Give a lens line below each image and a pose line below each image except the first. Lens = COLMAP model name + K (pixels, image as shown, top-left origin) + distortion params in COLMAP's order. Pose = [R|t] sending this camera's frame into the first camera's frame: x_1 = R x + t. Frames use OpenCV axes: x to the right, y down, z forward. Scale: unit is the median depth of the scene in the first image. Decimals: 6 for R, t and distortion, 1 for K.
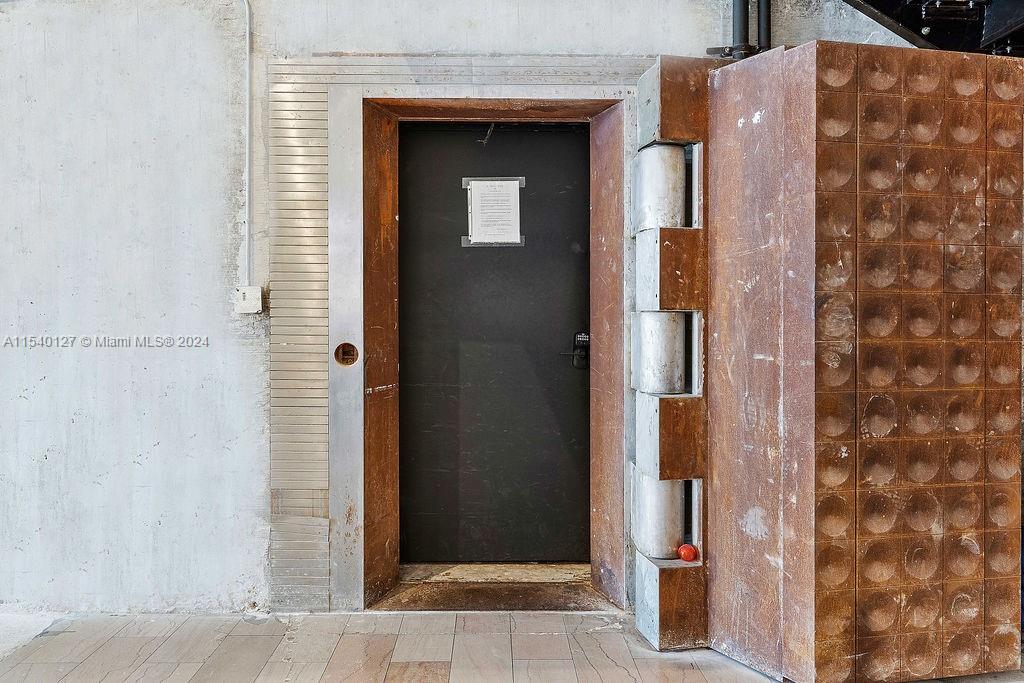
lens RADIAL K [[724.9, 0, 505.1], [0, 724.9, 326.5], [0, 0, 1]] dist [0.009259, 0.003760]
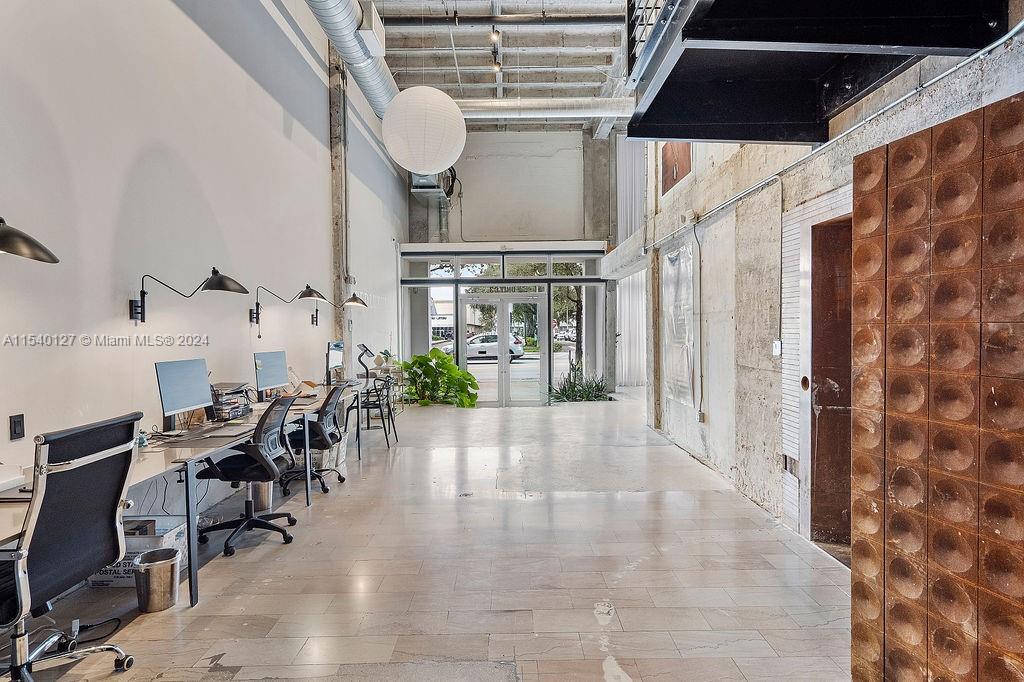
lens RADIAL K [[557.5, 0, 514.5], [0, 557.5, 346.8], [0, 0, 1]] dist [0.007833, 0.001422]
pose [[-0.003686, 0.031713, -0.999490, 1.309193], [0.000584, 0.999497, 0.031711, -0.105559], [0.999993, -0.000467, -0.003702, 0.426544]]
